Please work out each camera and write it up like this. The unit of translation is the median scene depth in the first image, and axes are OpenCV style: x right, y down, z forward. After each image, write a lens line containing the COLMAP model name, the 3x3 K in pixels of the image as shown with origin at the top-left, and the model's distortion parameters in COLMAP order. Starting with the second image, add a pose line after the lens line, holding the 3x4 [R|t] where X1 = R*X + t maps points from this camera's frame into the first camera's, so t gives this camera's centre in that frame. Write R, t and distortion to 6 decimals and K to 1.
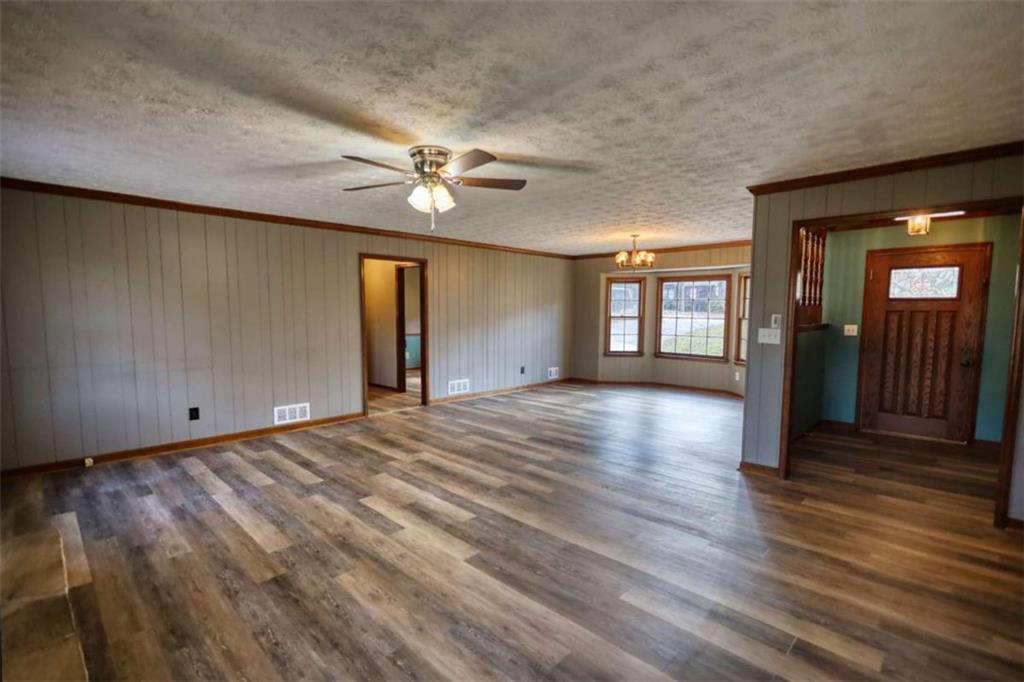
lens RADIAL K [[477.2, 0, 515.1], [0, 477.2, 347.5], [0, 0, 1]] dist [-0.001183, 0.000316]
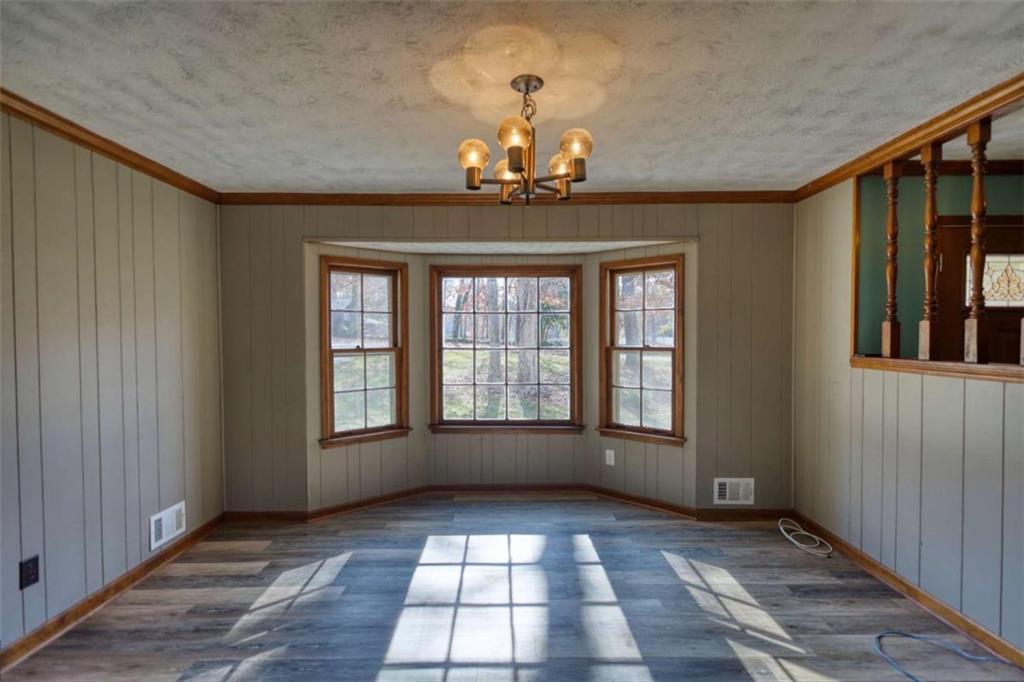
lens RADIAL K [[477.2, 0, 515.1], [0, 477.2, 347.5], [0, 0, 1]] dist [-0.001183, 0.000316]
pose [[0.710030, -0.023933, 0.703764, 0.049896], [0.062401, 0.997629, -0.029030, -0.109617], [-0.701401, 0.064528, 0.709840, 1.455300]]
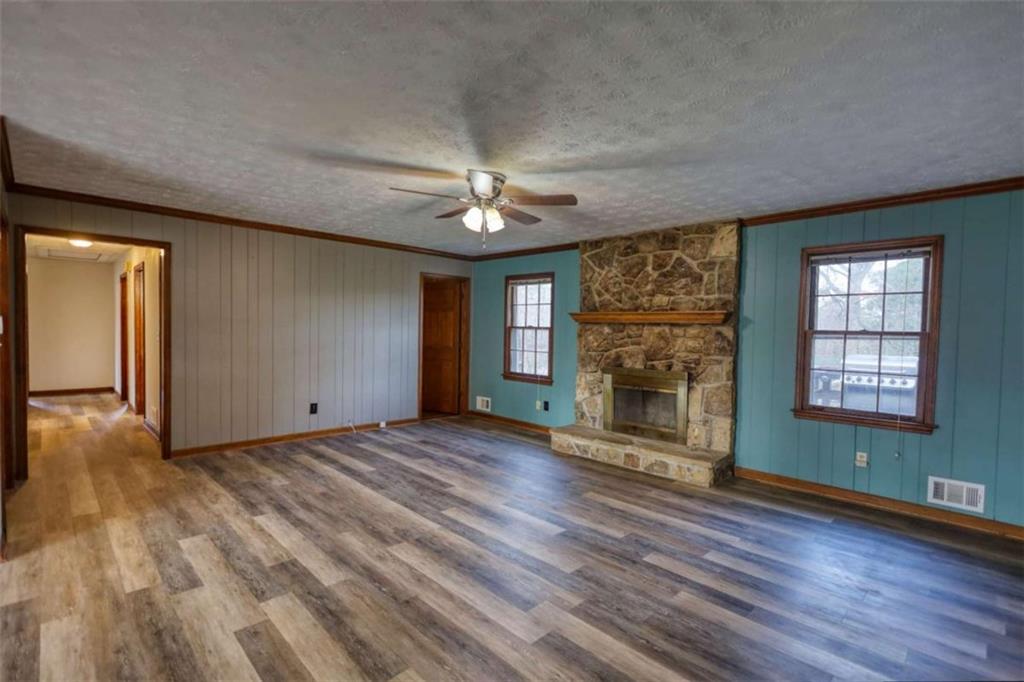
lens RADIAL K [[479.5, 0, 519.8], [0, 479.5, 340.6], [0, 0, 1]] dist [-0.001337, 0.000018]
pose [[-0.999672, -0.022660, 0.011963, -0.237476], [-0.021305, 0.994421, 0.103313, -0.128662], [-0.014237, 0.103024, -0.994577, 1.833165]]
